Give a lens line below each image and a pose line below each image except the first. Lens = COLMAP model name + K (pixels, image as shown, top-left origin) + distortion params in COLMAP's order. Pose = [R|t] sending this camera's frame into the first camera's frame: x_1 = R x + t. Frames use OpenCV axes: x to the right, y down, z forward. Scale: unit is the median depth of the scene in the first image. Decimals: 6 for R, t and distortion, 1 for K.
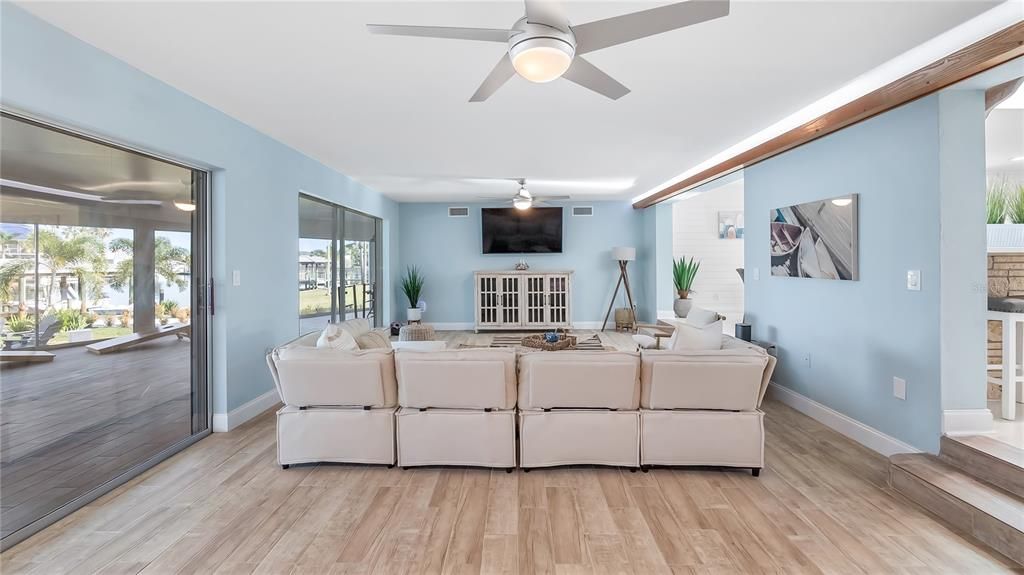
lens RADIAL K [[405.9, 0, 509.0], [0, 405.9, 261.8], [0, 0, 1]] dist [-0.009835, 0.000181]
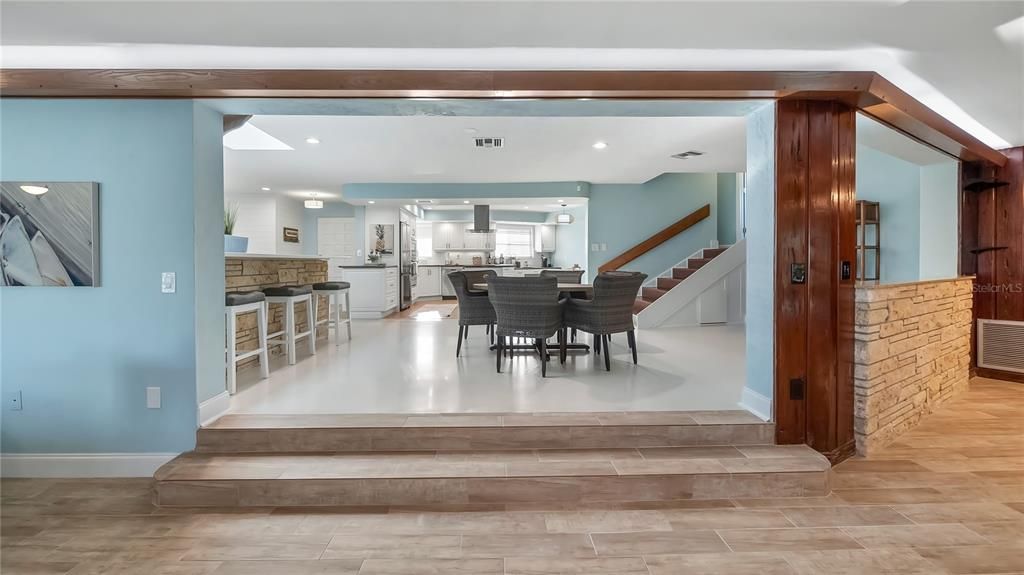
lens RADIAL K [[405.9, 0, 513.0], [0, 405.9, 264.1], [0, 0, 1]] dist [-0.009835, 0.000181]
pose [[-0.036587, -0.001234, 0.999330, -0.002422], [0.002210, 0.999997, 0.001316, 0.002170], [-0.999328, 0.002257, -0.036584, 0.199214]]
